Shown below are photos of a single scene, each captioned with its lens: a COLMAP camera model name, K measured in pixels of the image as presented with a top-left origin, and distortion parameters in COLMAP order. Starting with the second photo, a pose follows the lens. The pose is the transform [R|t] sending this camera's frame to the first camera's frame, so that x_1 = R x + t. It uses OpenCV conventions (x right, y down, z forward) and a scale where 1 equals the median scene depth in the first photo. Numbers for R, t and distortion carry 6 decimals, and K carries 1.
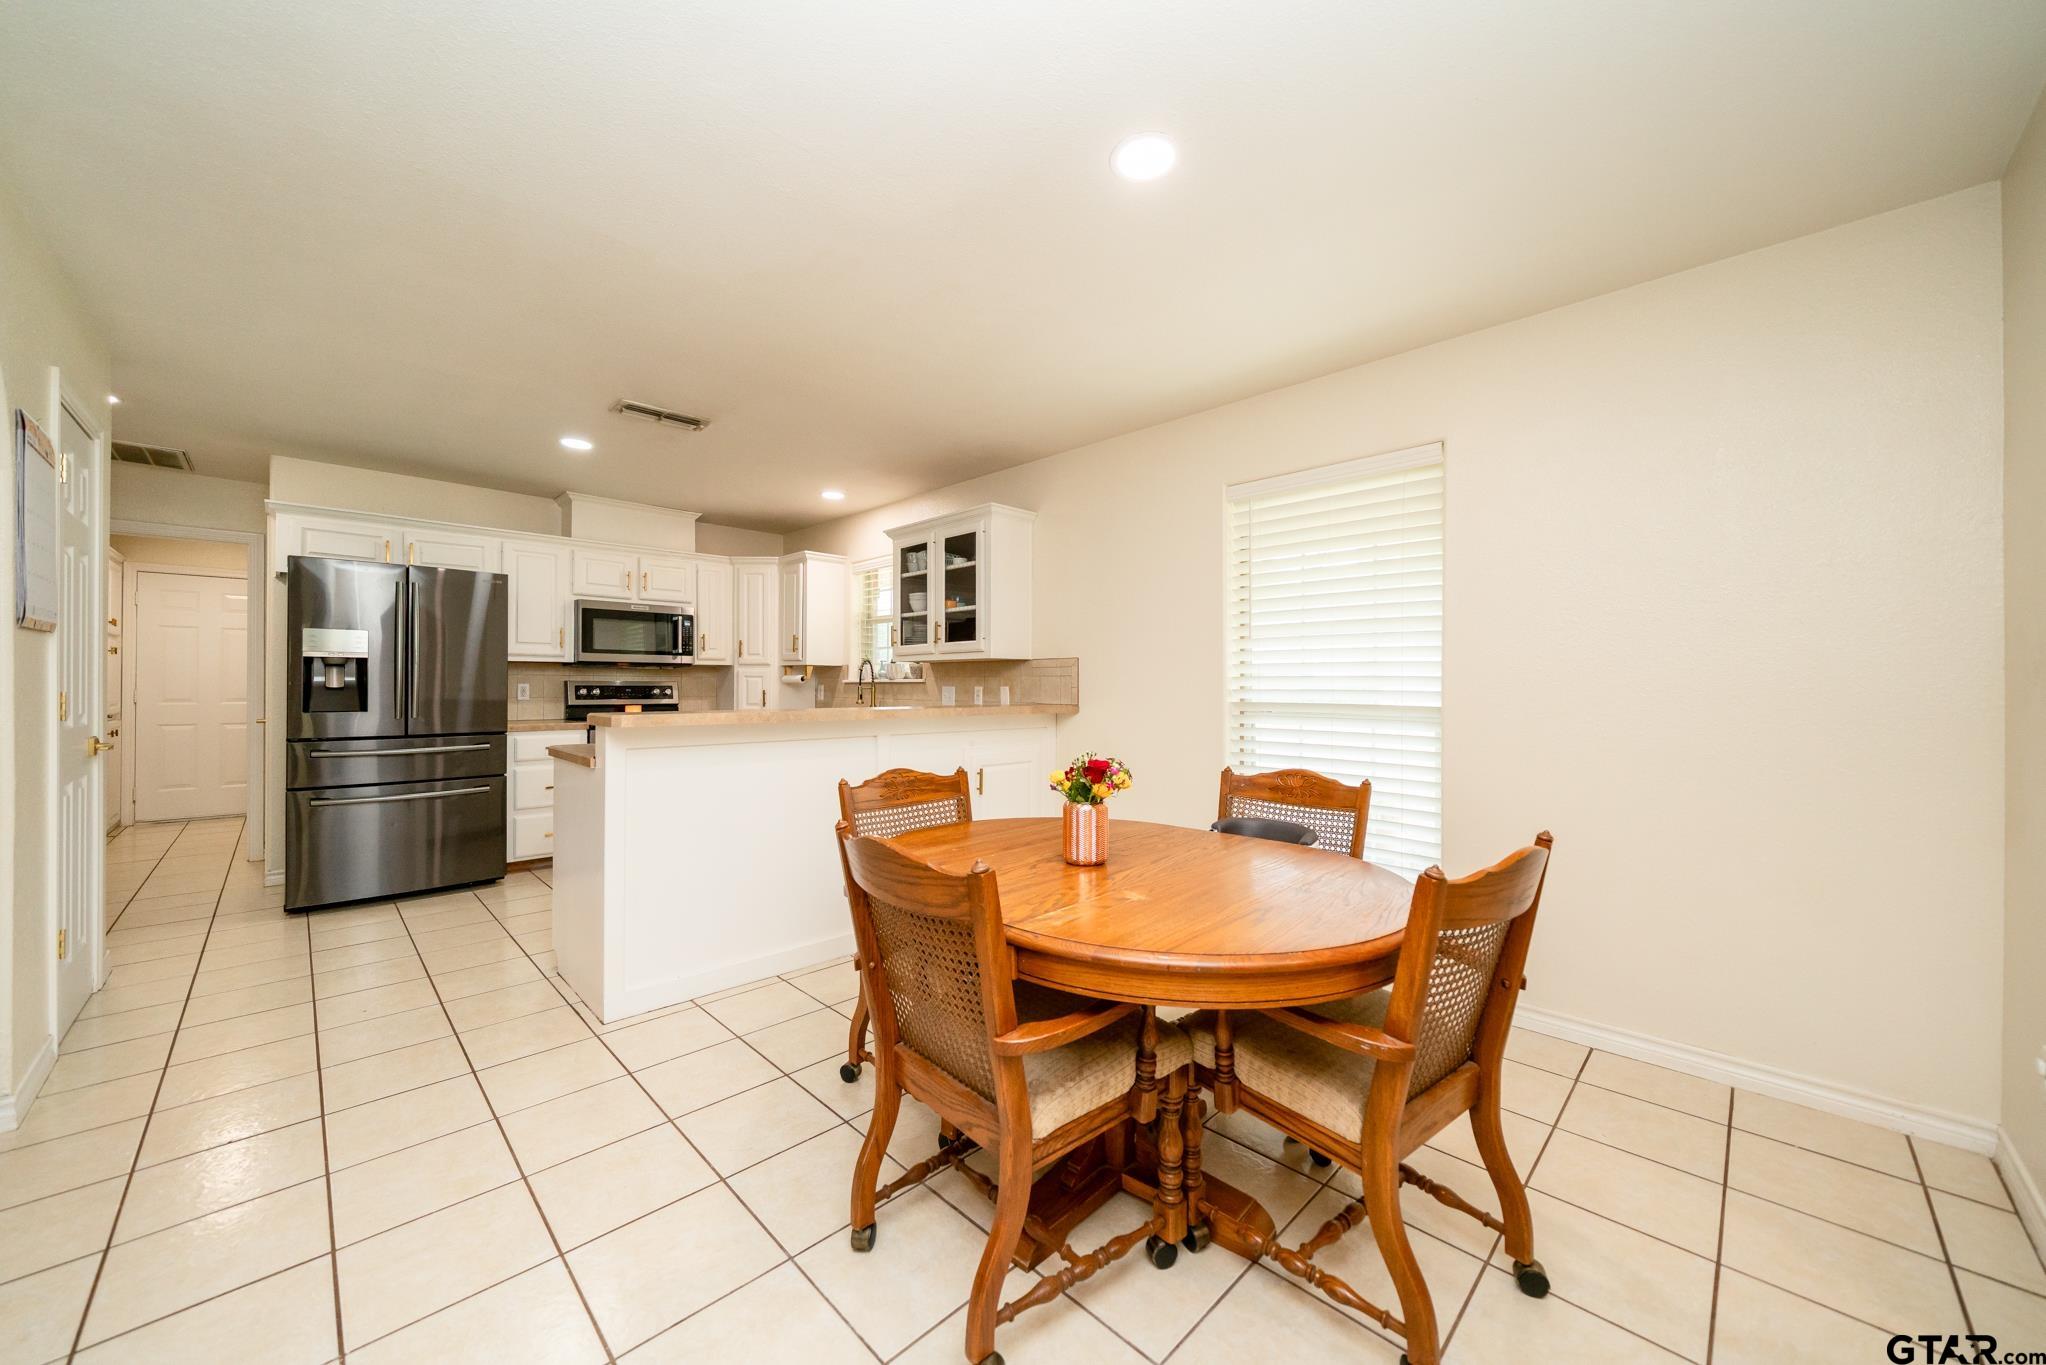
lens RADIAL K [[762.8, 0, 1008.1], [0, 762.8, 680.2], [0, 0, 1]] dist [-0.003424, -0.000113]
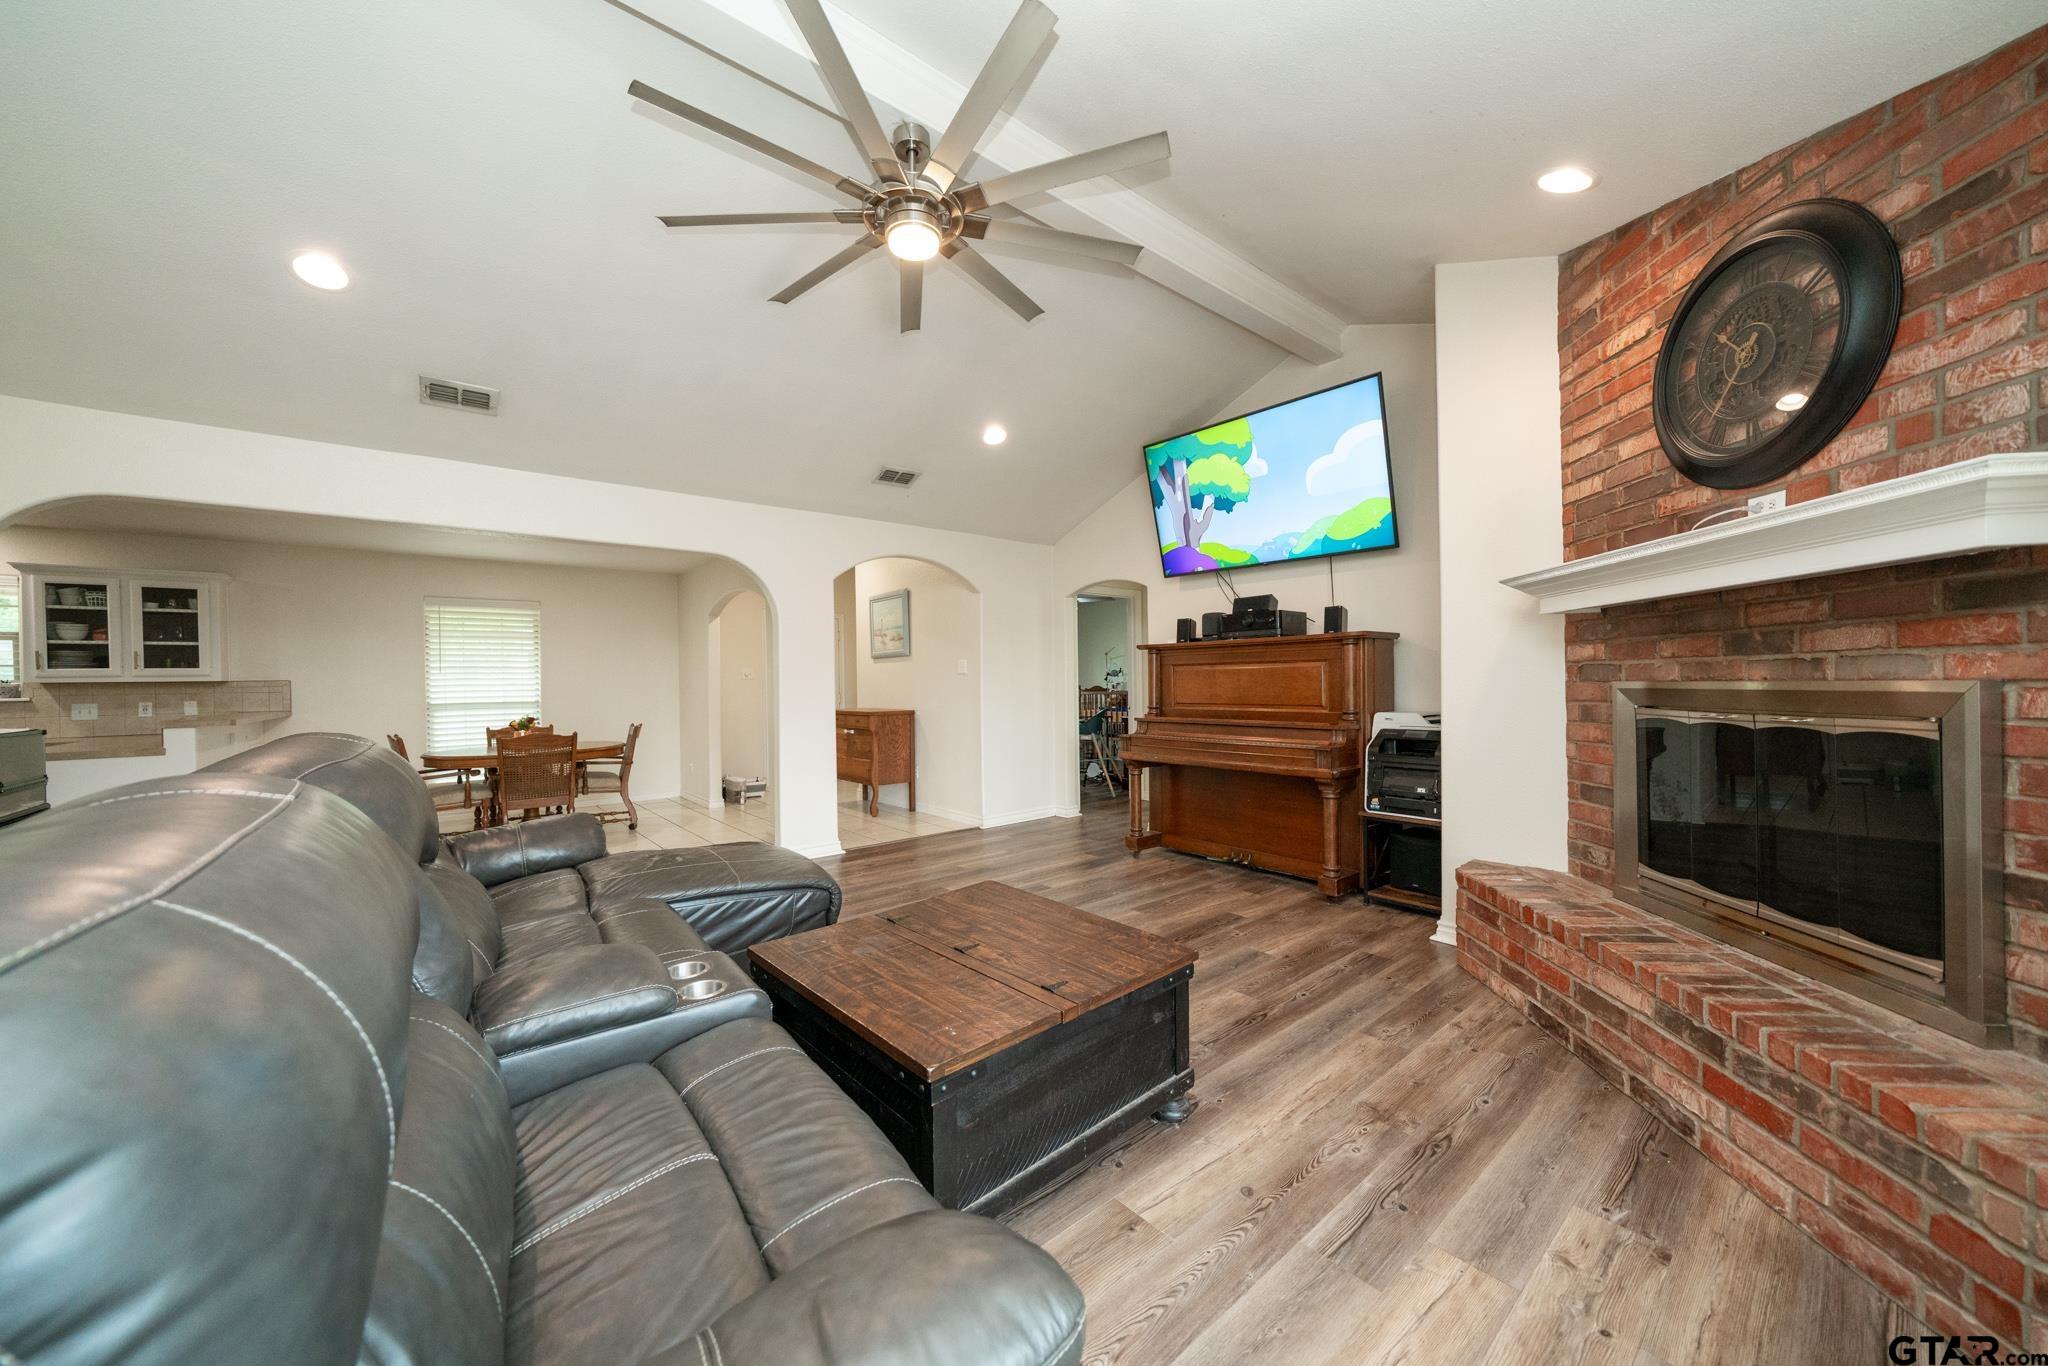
lens RADIAL K [[721.2, 0, 1034.8], [0, 721.2, 684.3], [0, 0, 1]] dist [-0.008828, 0.000822]
pose [[0.074594, -0.010557, 0.997158, -0.959844], [0.011094, 0.999891, 0.009756, -0.014806], [-0.997152, 0.010335, 0.074703, -0.475885]]
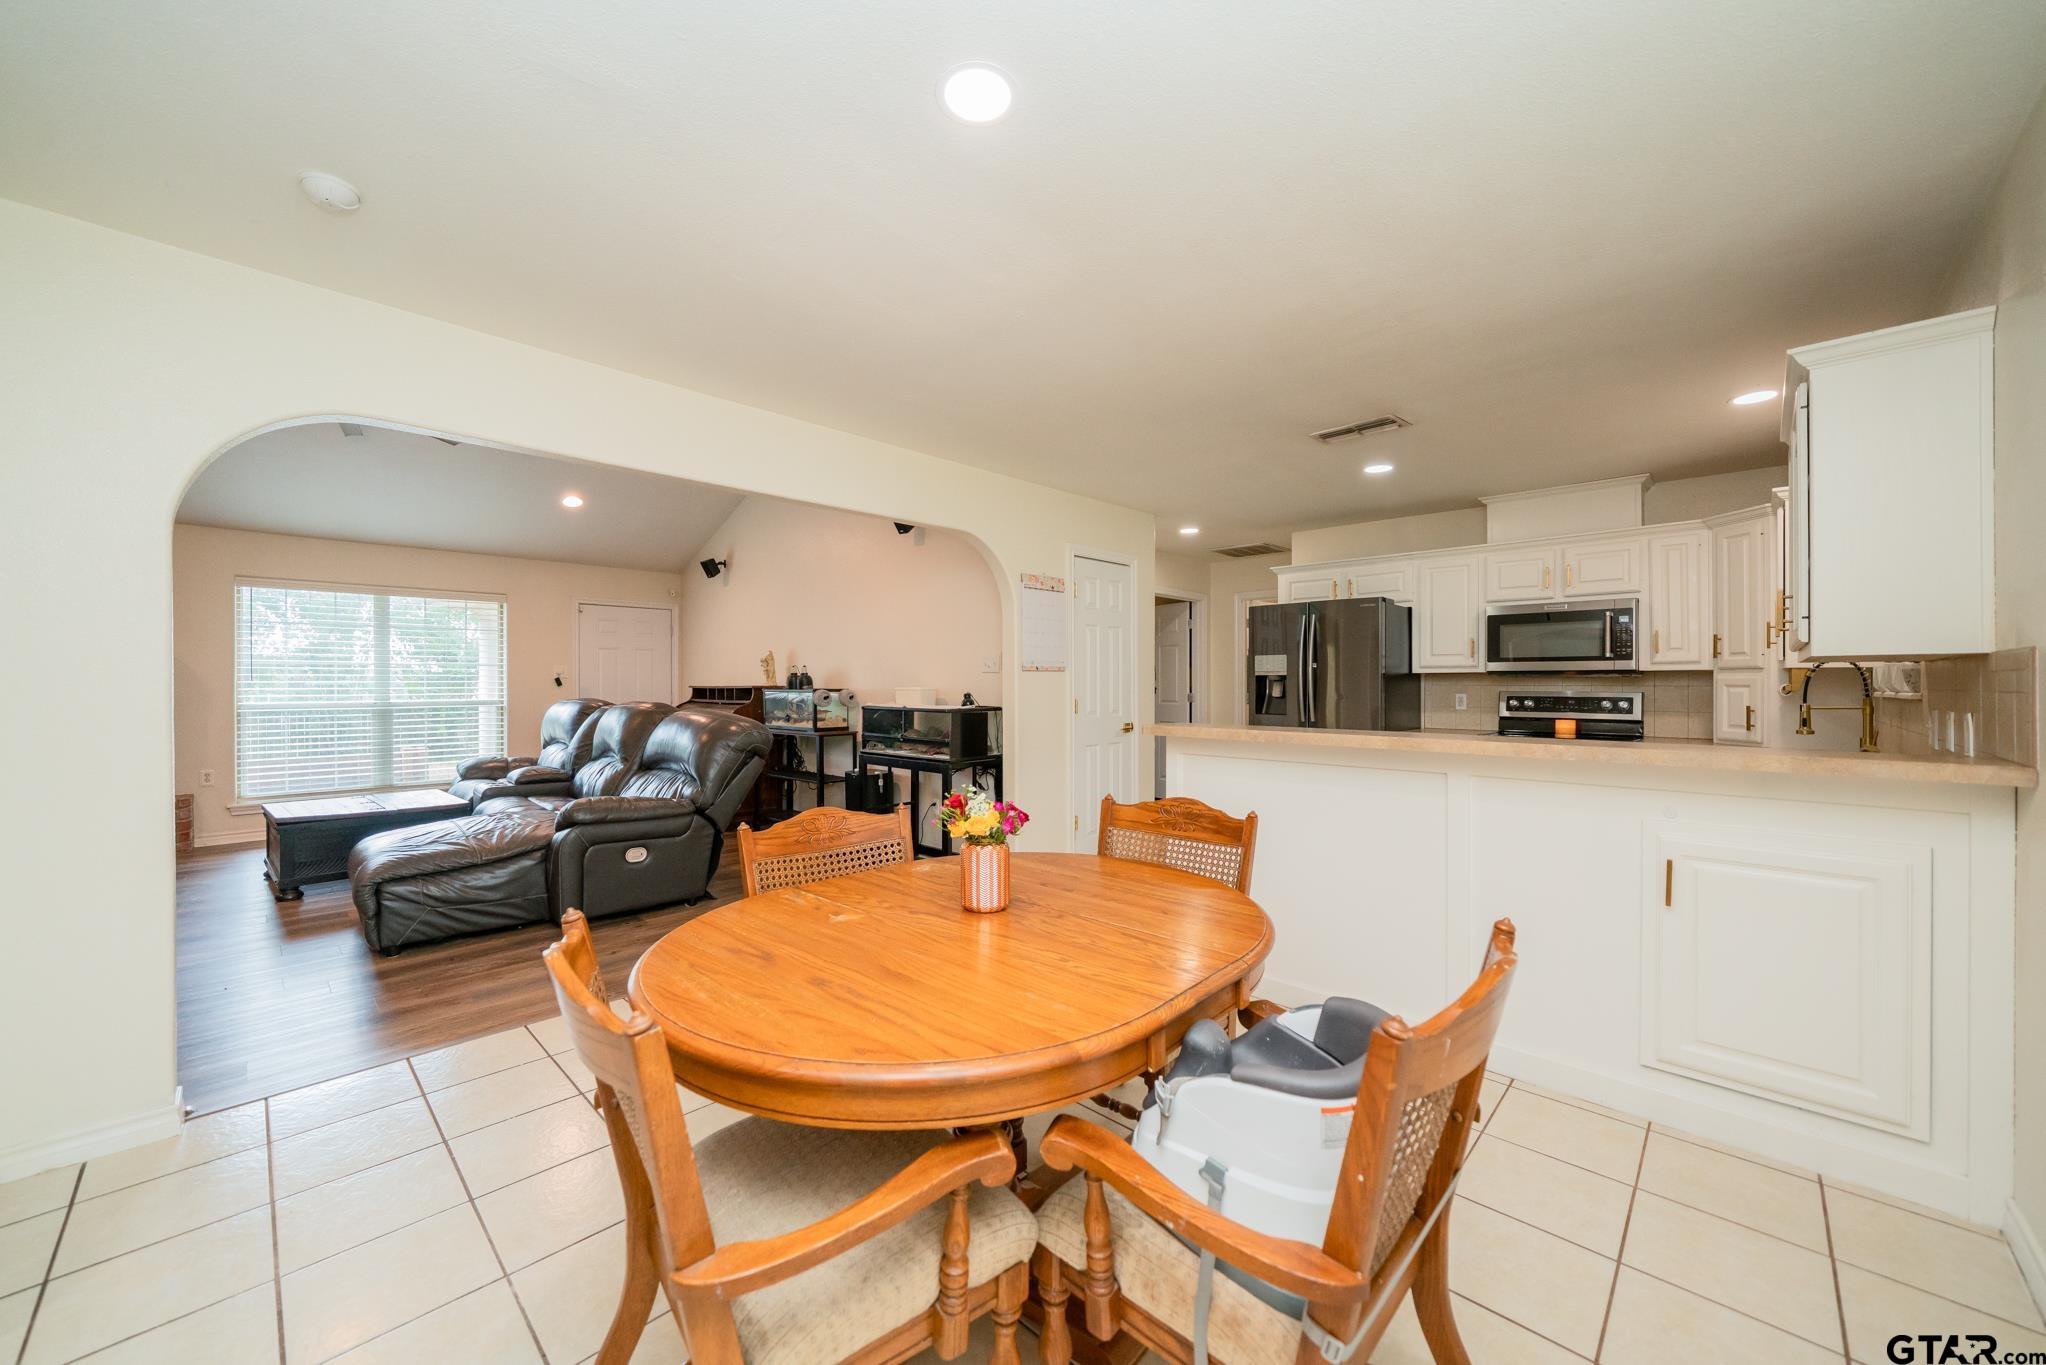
lens RADIAL K [[762.8, 0, 1021.1], [0, 762.8, 681.4], [0, 0, 1]] dist [-0.003424, -0.000113]
pose [[0.014625, -0.005007, -0.999881, 0.372257], [0.005463, 0.999973, -0.004928, -0.010013], [0.999878, -0.005391, 0.014652, 0.377111]]
